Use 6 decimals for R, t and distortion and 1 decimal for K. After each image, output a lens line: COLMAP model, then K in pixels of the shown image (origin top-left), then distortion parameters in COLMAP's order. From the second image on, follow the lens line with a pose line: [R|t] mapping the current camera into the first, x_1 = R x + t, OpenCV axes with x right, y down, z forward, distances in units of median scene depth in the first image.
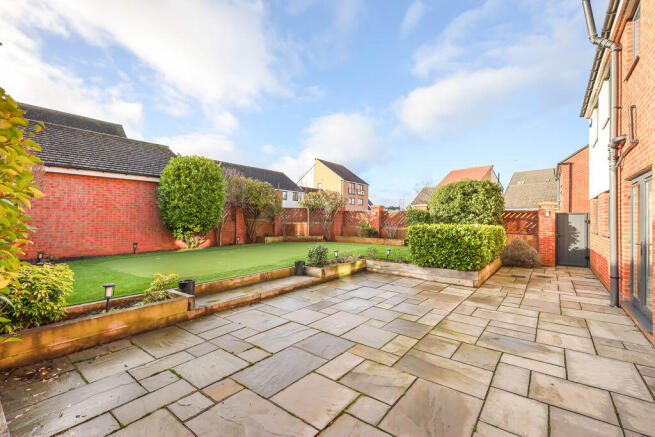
lens RADIAL K [[284.7, 0, 327.5], [0, 284.7, 218.5], [0, 0, 1]] dist [-0.001423, -0.000323]
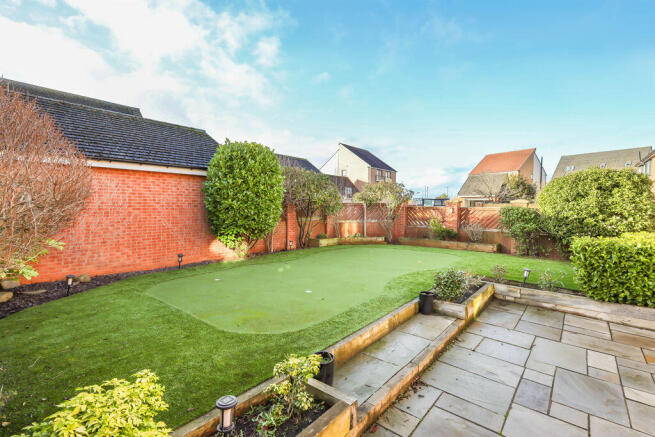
lens RADIAL K [[302.7, 0, 327.5], [0, 302.7, 218.5], [0, 0, 1]] dist [0.000472, 0.000139]
pose [[0.998382, 0.002395, -0.056820, -0.197757], [-0.000332, 0.999341, 0.036294, -0.038435], [0.056869, -0.036216, 0.997725, 0.172935]]
